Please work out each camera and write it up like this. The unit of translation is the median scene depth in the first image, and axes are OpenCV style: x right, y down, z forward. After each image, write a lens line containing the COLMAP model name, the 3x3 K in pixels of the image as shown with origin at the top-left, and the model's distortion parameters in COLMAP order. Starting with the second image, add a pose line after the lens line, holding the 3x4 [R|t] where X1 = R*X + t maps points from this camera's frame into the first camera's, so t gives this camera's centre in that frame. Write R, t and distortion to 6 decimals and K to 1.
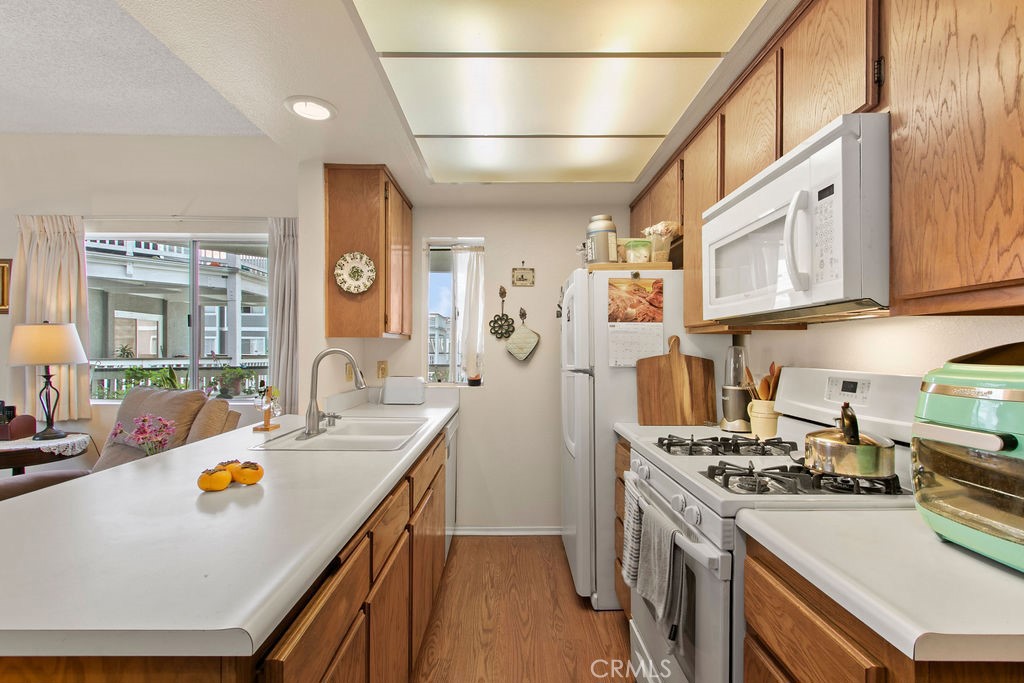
lens RADIAL K [[484.0, 0, 515.2], [0, 484.0, 355.7], [0, 0, 1]] dist [0.002854, -0.000716]
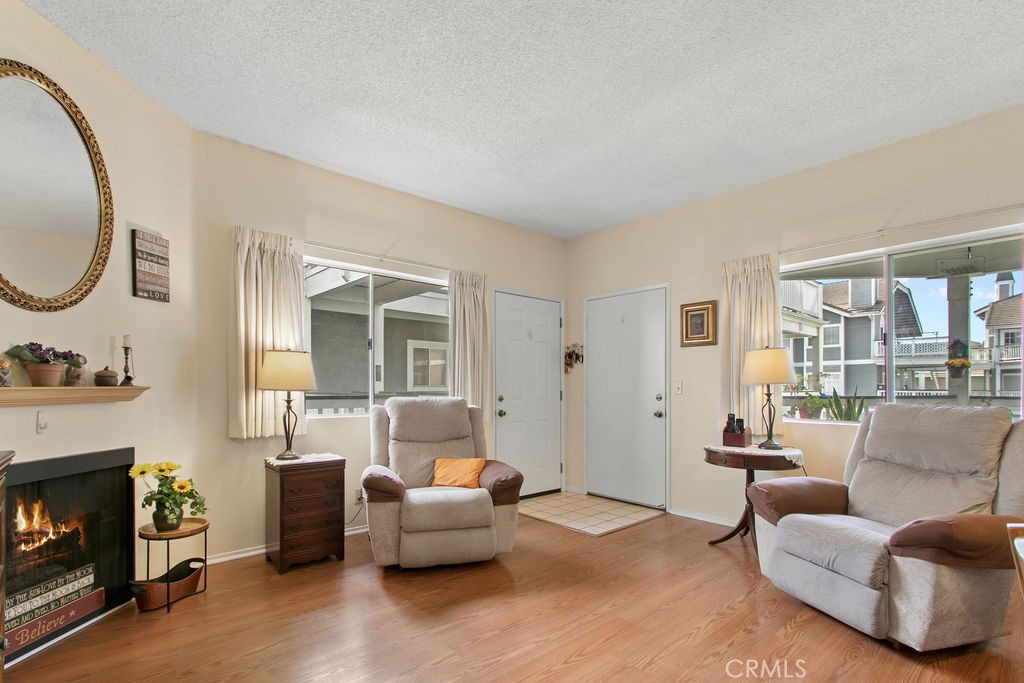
lens RADIAL K [[484.0, 0, 481.7], [0, 484.0, 392.7], [0, 0, 1]] dist [0.002854, -0.000716]
pose [[0.626399, -0.001576, -0.779501, -0.443868], [-0.001604, 0.999993, -0.003311, 0.038953], [0.779501, 0.003325, 0.626392, -0.217791]]
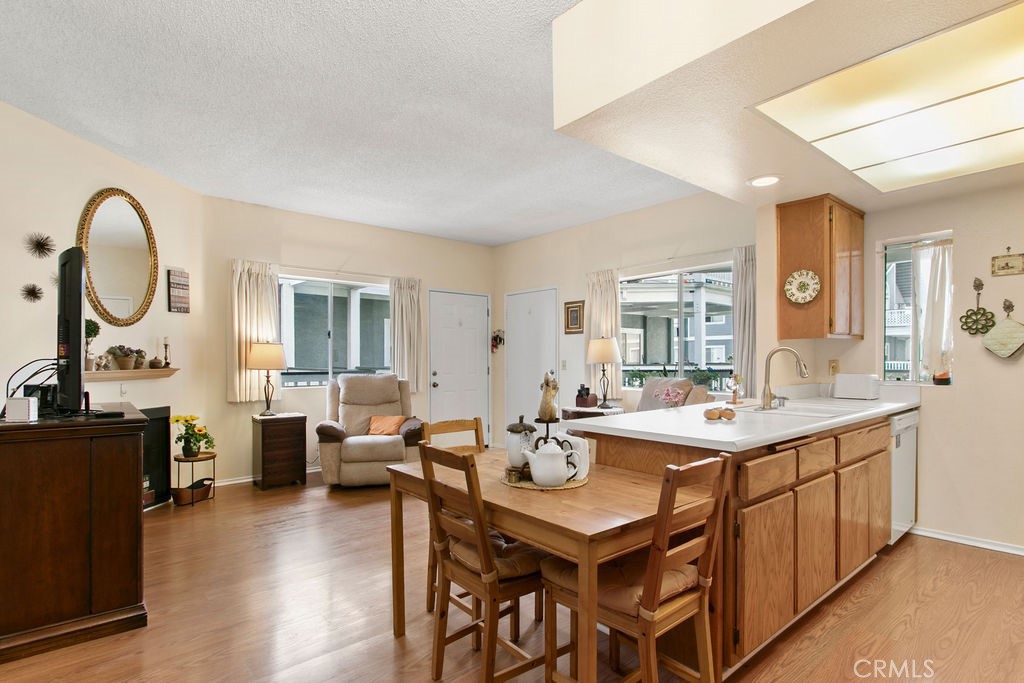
lens RADIAL K [[528.2, 0, 499.4], [0, 528.2, 365.7], [0, 0, 1]] dist [-0.018052, 0.006568]
pose [[0.636613, -0.002492, -0.771180, 0.171909], [0.002865, 0.999996, -0.000866, 0.024696], [0.771178, -0.001659, 0.636617, -0.368738]]
